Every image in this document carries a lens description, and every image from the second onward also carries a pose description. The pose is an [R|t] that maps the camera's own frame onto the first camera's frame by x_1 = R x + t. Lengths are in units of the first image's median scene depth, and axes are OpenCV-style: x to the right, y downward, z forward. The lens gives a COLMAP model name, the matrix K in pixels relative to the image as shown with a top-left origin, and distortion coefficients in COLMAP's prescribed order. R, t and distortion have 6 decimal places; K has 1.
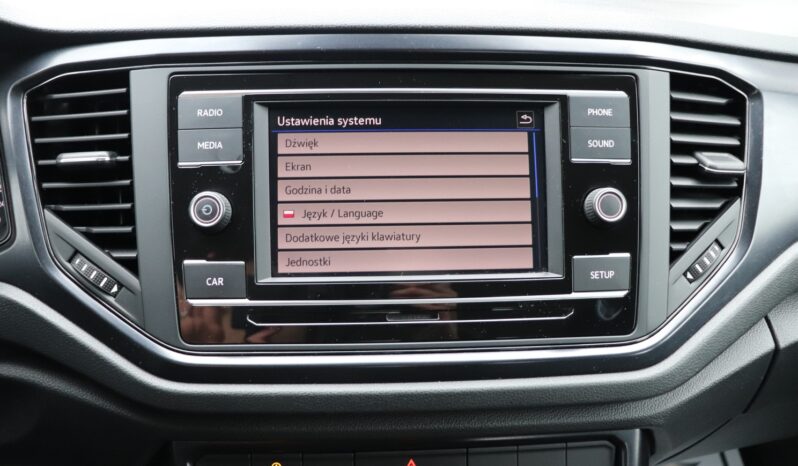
lens RADIAL K [[646.4, 0, 388.8], [0, 646.4, 238.0], [0, 0, 1]] dist [-0.177965, 0.139388]
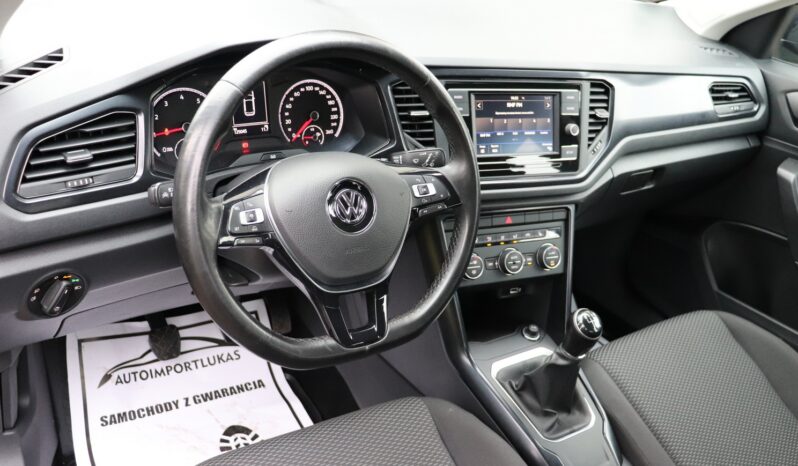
lens RADIAL K [[718.4, 0, 386.9], [0, 718.4, 237.8], [0, 0, 1]] dist [-0.143660, 0.131864]
pose [[0.930392, -0.062236, 0.361245, -1.750850], [-0.010813, 0.980393, 0.196756, -0.203265], [-0.366407, -0.186966, 0.911477, -1.880639]]
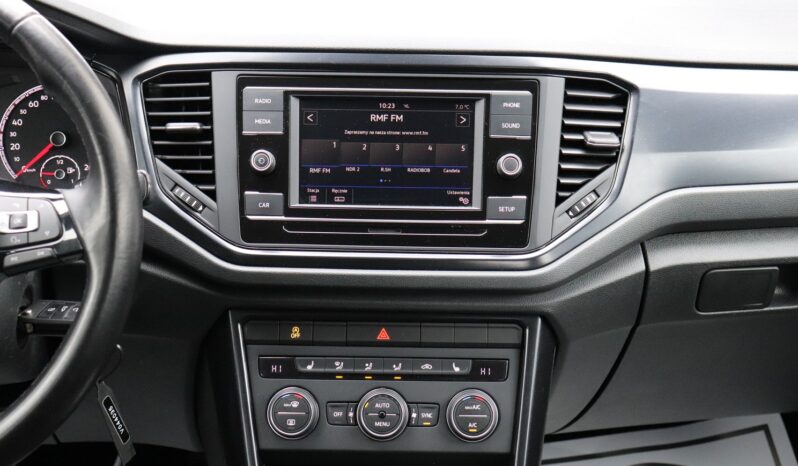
lens RADIAL K [[1086.2, 0, 395.9], [0, 1086.2, 235.7], [0, 0, 1]] dist [0.018355, 0.000000]
pose [[0.997645, 0.029873, -0.061749, 0.231881], [-0.031025, 0.999360, -0.017786, 0.180690], [0.061178, 0.019660, 0.997933, -1.706795]]
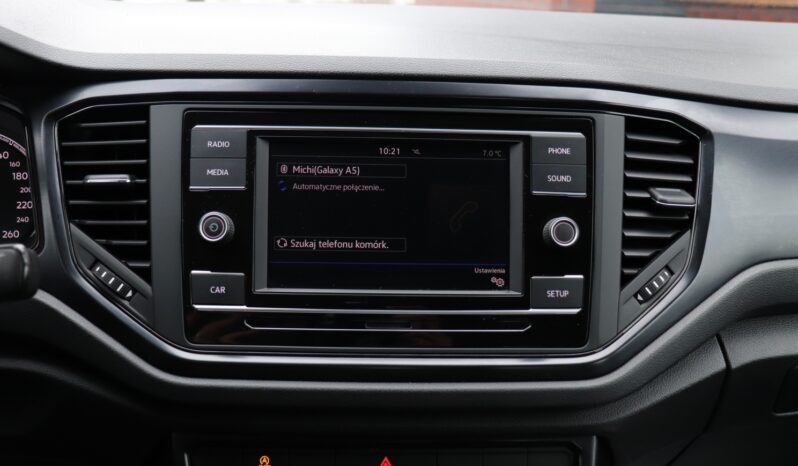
lens RADIAL K [[718.4, 0, 387.8], [0, 718.4, 232.5], [0, 0, 1]] dist [-0.143660, 0.131864]
pose [[0.999591, 0.024826, -0.014204, 0.048922], [-0.025727, 0.997408, -0.067196, 0.042444], [0.012499, 0.067534, 0.997639, -0.280183]]
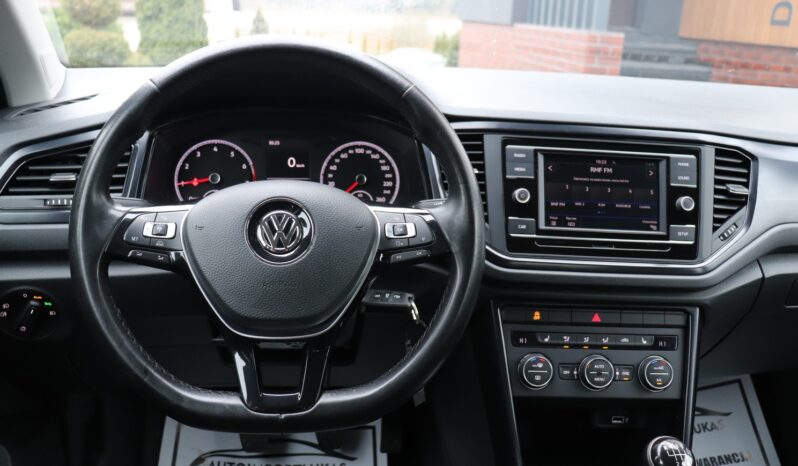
lens RADIAL K [[646.4, 0, 391.4], [0, 646.4, 232.9], [0, 0, 1]] dist [-0.177965, 0.139388]
pose [[0.996784, 0.052742, -0.060329, -0.592114], [-0.056461, 0.996497, -0.061700, 0.257142], [0.056864, 0.064908, 0.996270, -1.349191]]
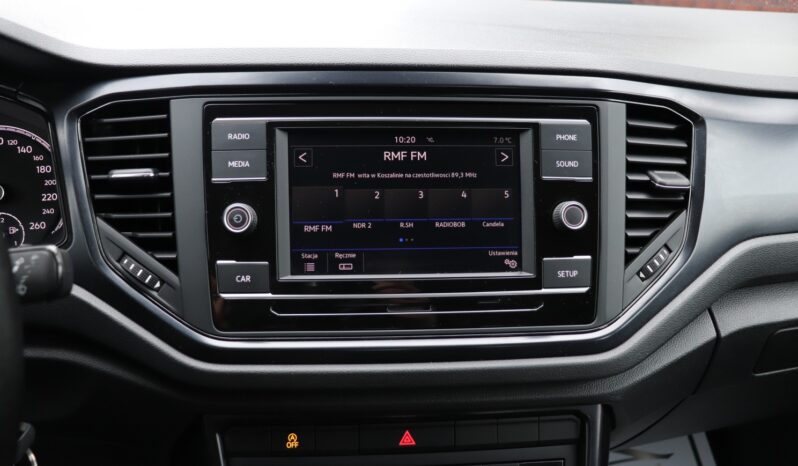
lens RADIAL K [[646.4, 0, 392.8], [0, 646.4, 234.8], [0, 0, 1]] dist [-0.177965, 0.139388]
pose [[0.999737, 0.003341, 0.022677, -0.020451], [-0.003064, 0.999920, -0.012255, 0.000371], [-0.022716, 0.012182, 0.999668, -0.195619]]
